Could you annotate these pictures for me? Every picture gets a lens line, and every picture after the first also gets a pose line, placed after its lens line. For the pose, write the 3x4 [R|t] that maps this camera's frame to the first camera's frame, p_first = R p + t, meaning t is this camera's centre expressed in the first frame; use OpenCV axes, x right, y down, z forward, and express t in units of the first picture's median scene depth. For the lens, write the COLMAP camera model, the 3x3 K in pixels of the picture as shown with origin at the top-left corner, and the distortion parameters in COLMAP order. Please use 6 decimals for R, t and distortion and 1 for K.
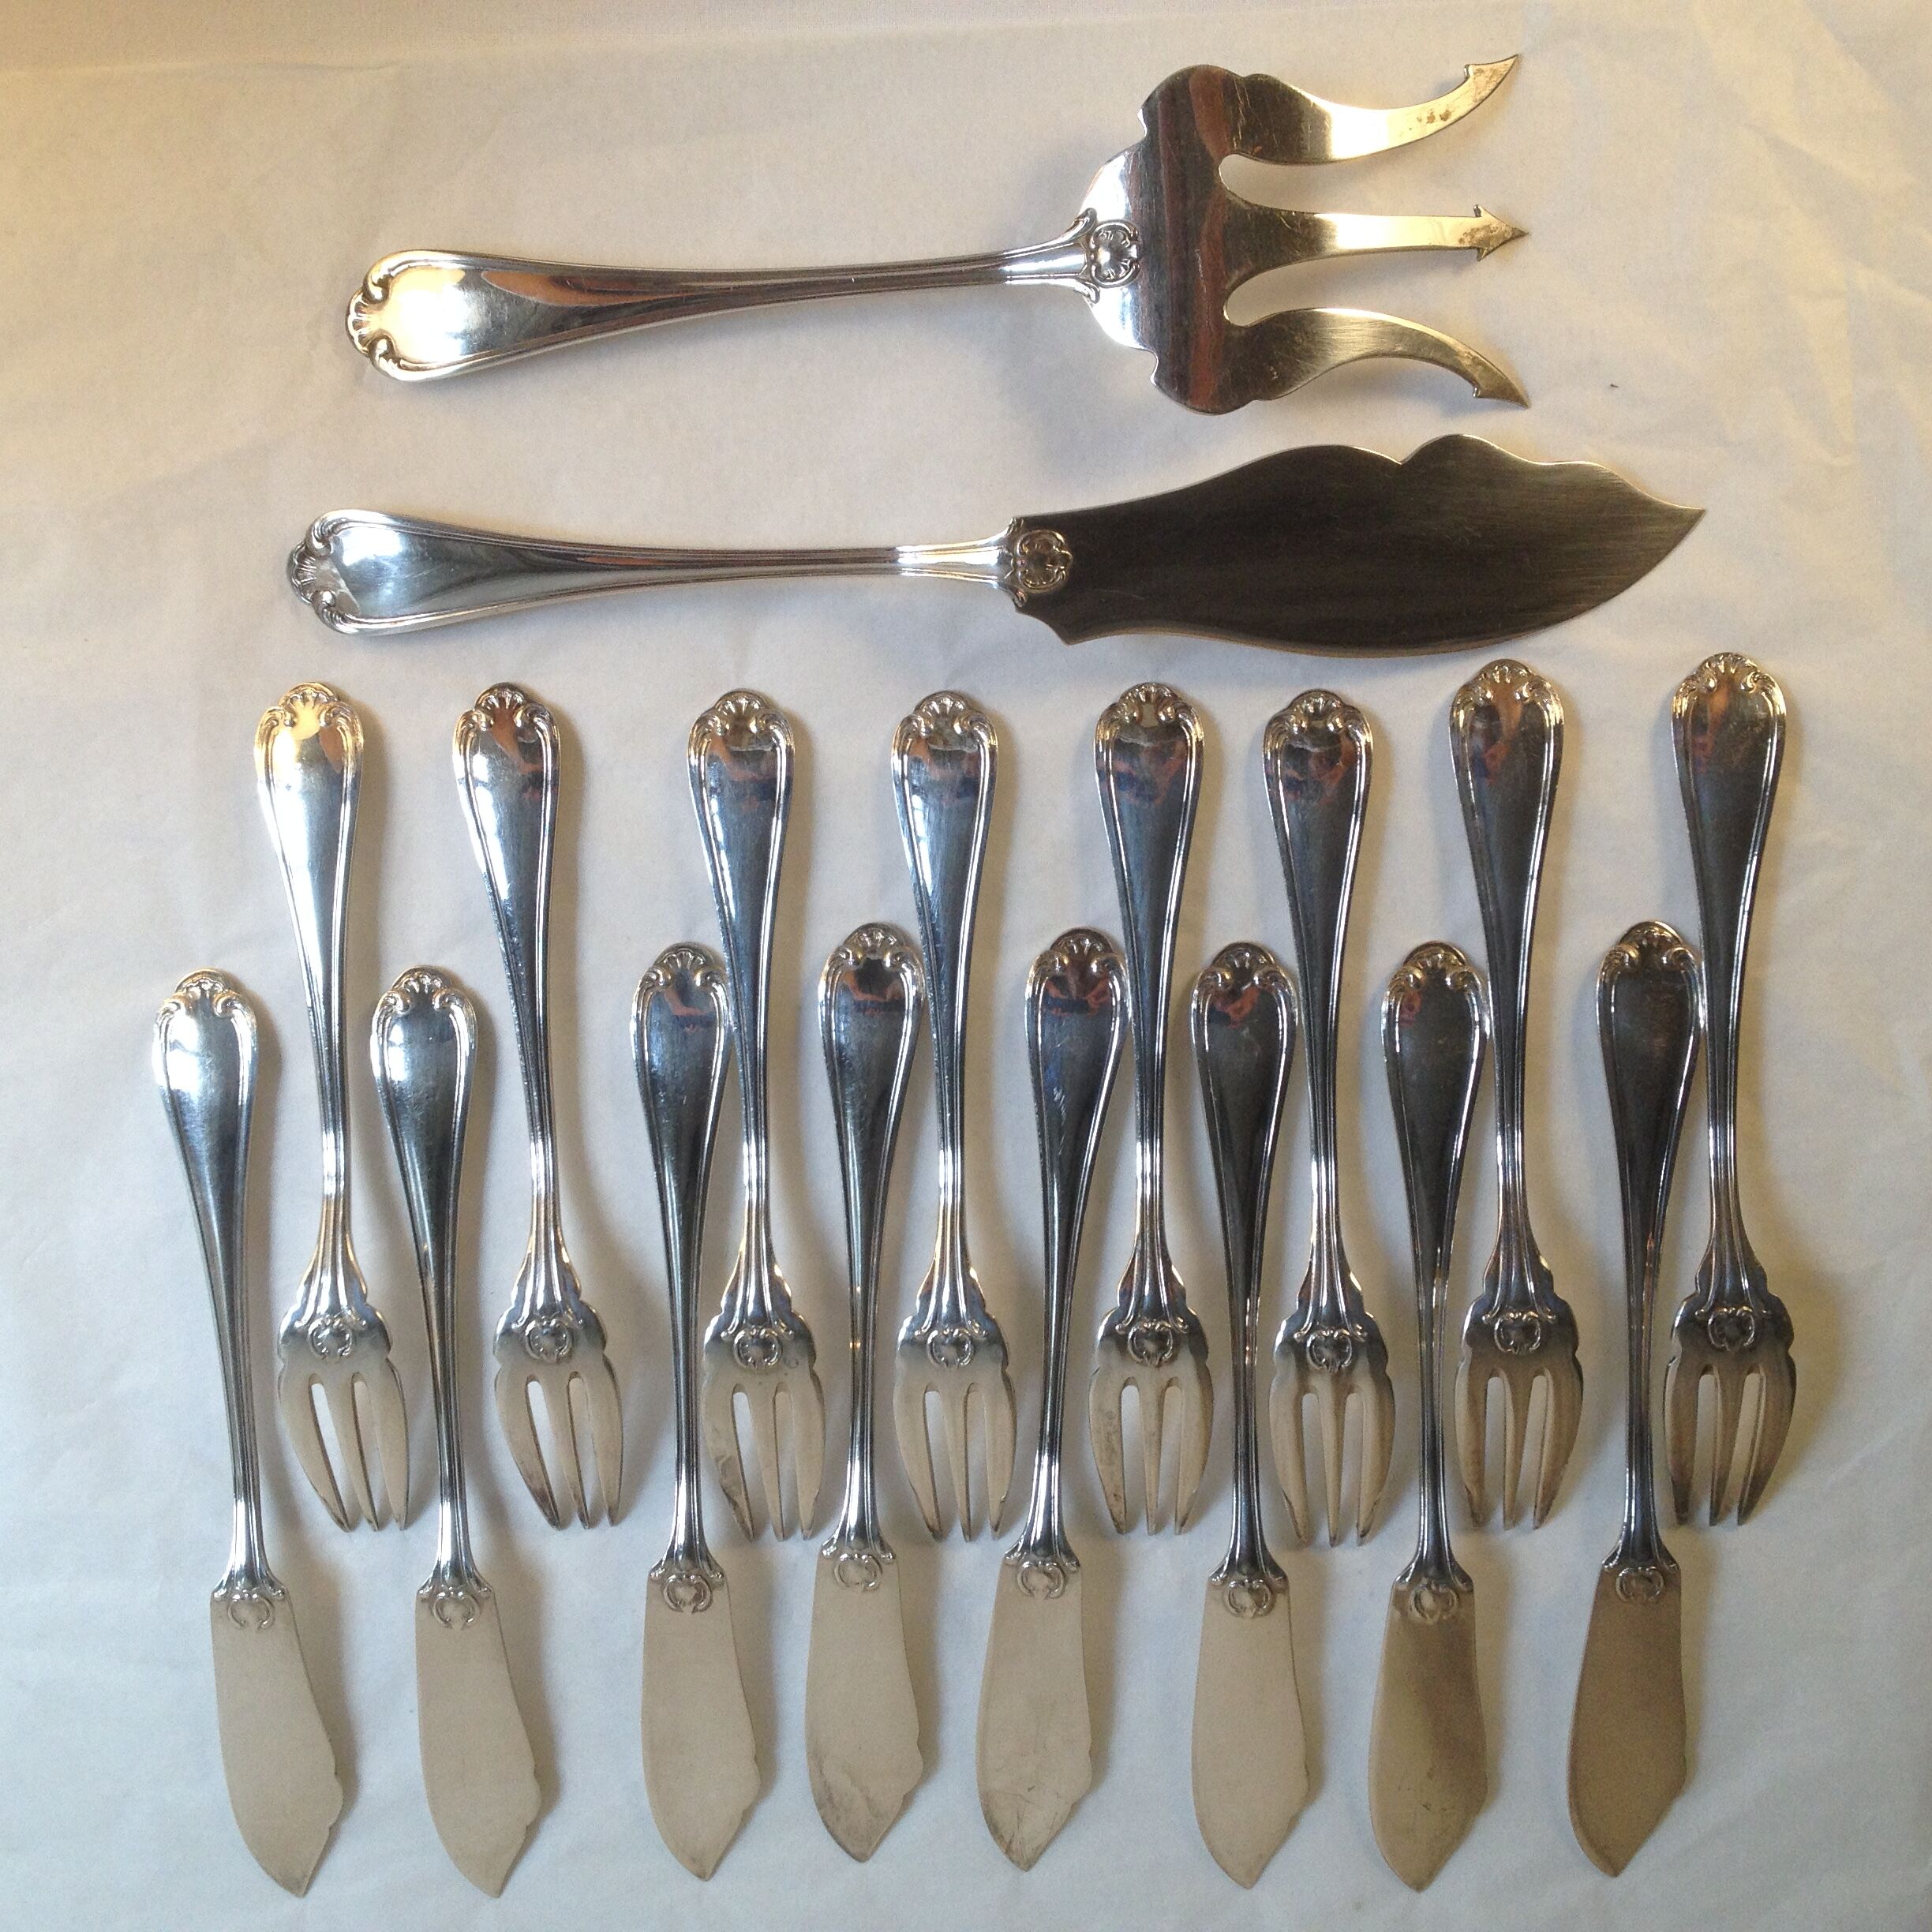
lens RADIAL K [[2434.3, 0, 959.5], [0, 2434.3, 970.9], [0, 0, 1]] dist [0.024841, 0.000000]
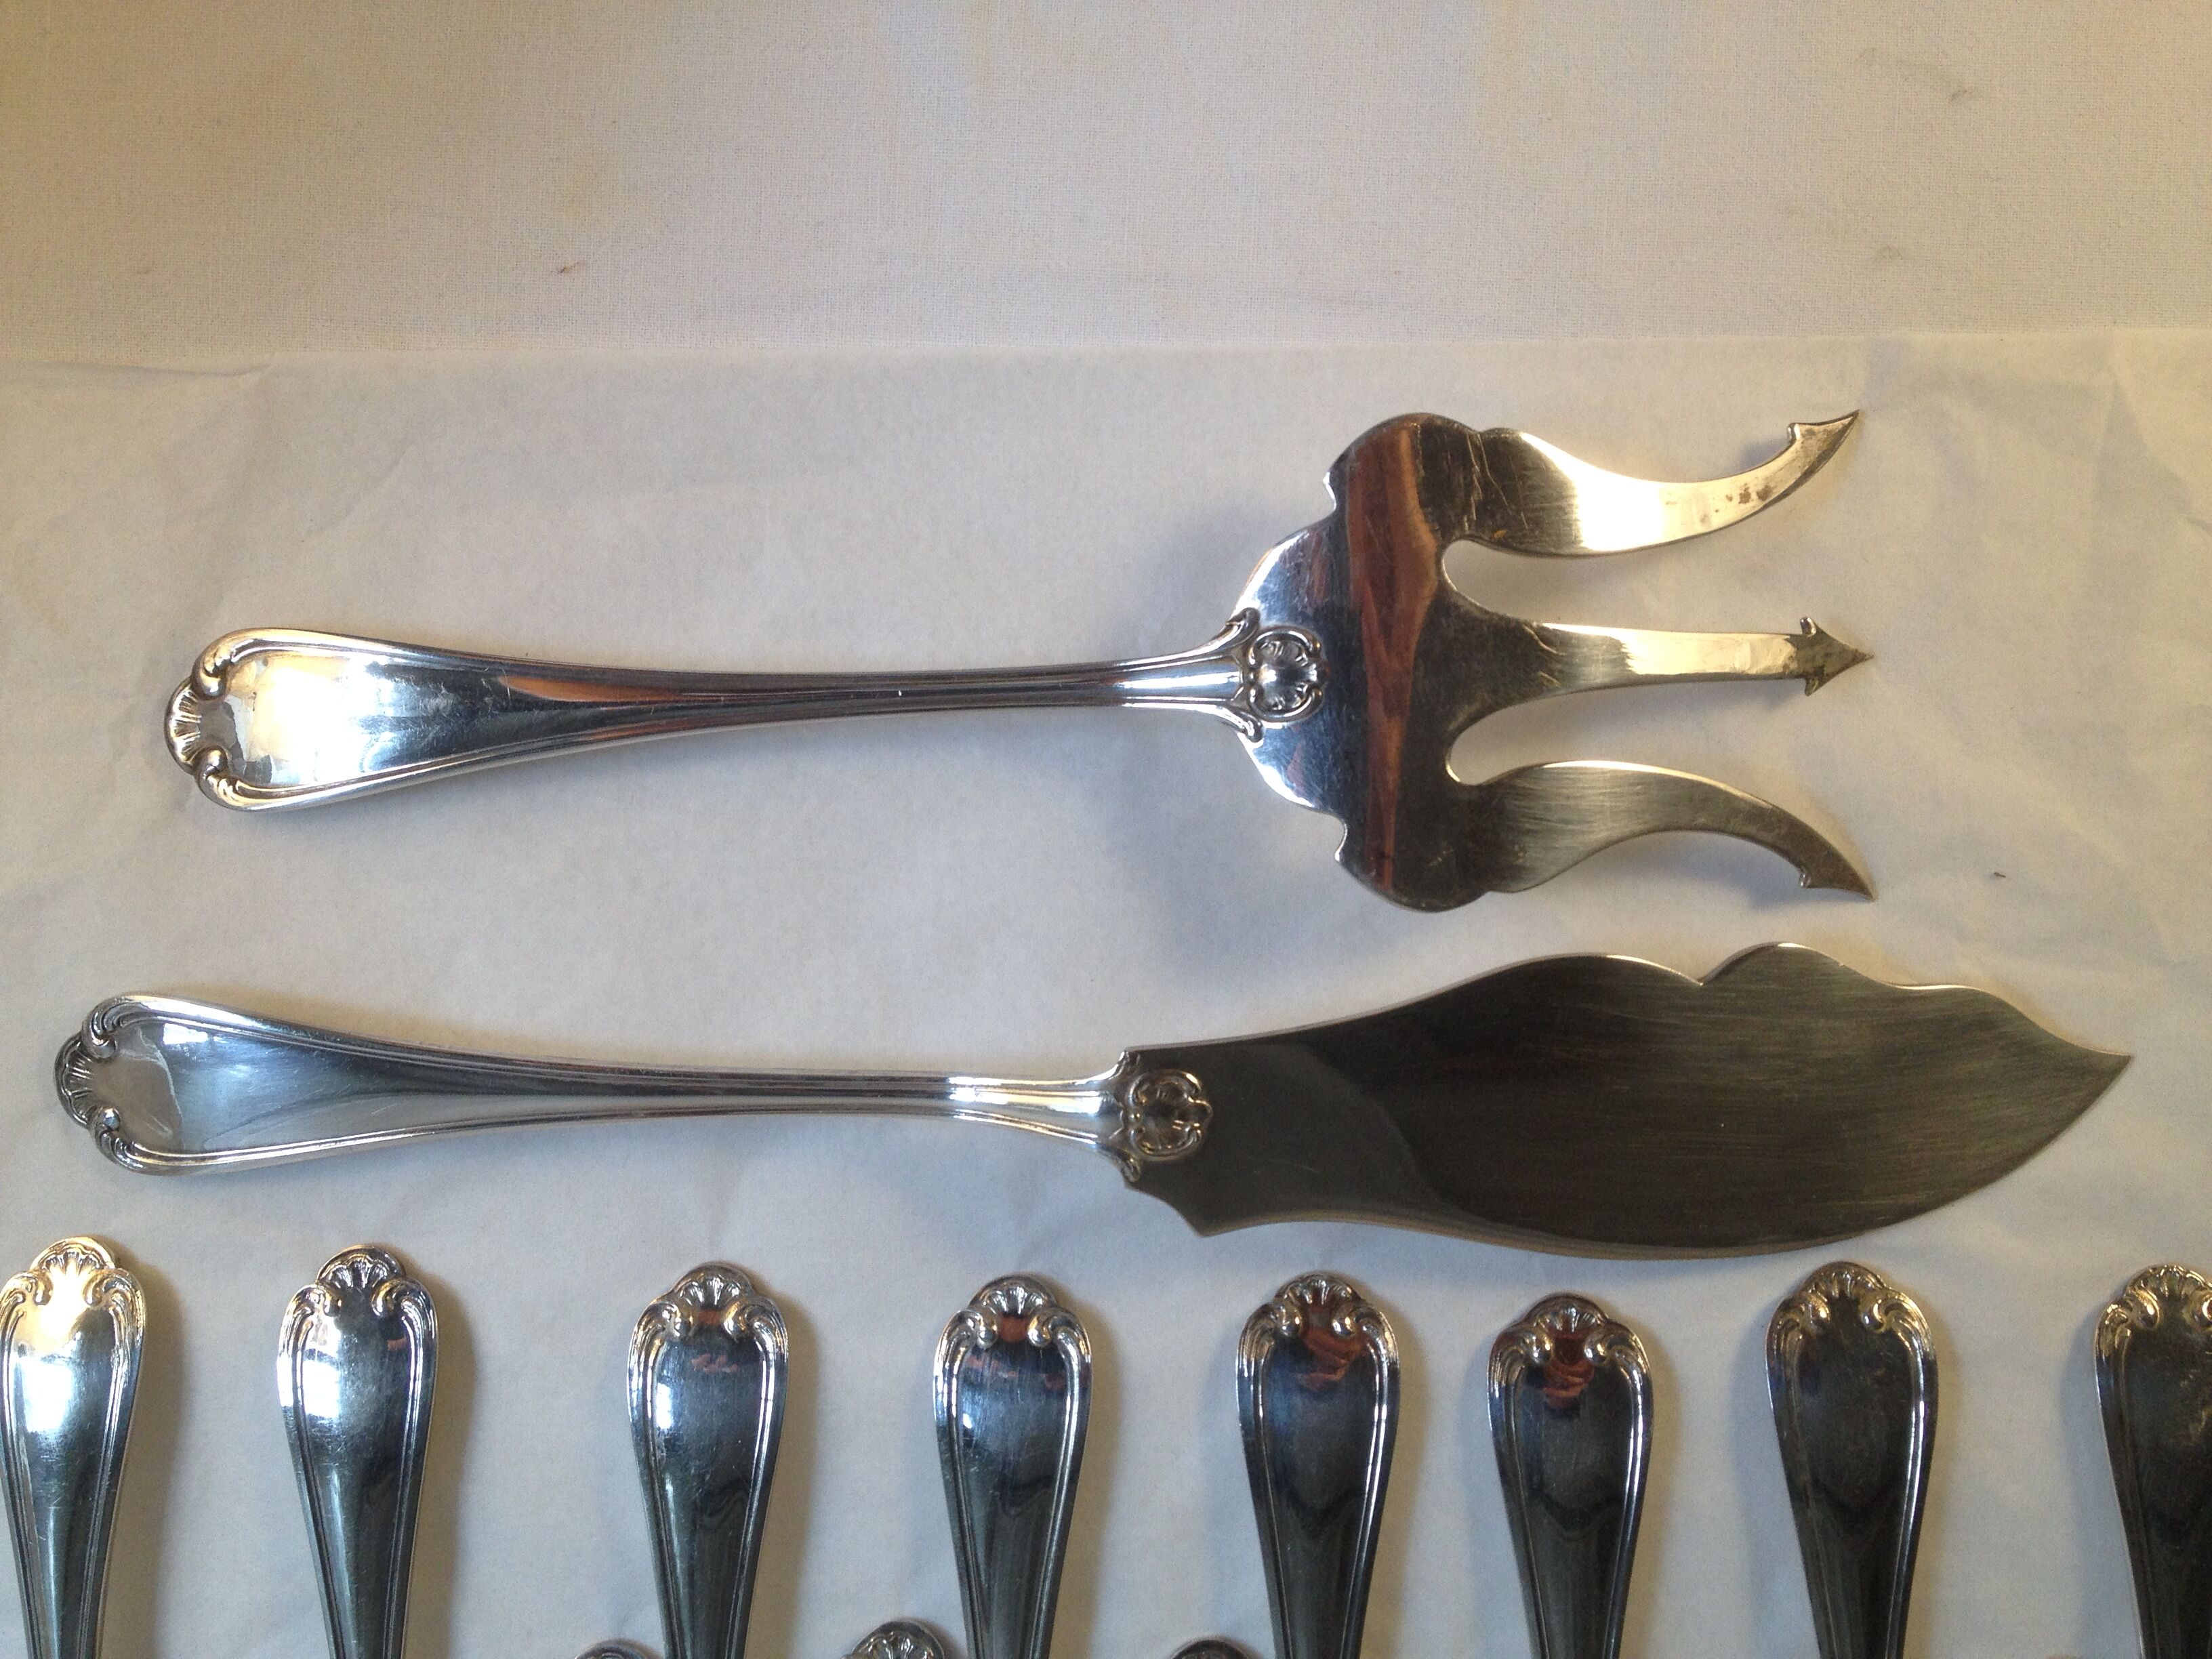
lens RADIAL K [[2239.3, 0, 1117.1], [0, 2239.3, 815.7], [0, 0, 1]] dist [0.010589, 0.000000]
pose [[0.999336, 0.029122, 0.021902, 0.004686], [-0.025201, 0.986496, -0.161838, -0.145817], [-0.026319, 0.161179, 0.986574, 0.375808]]
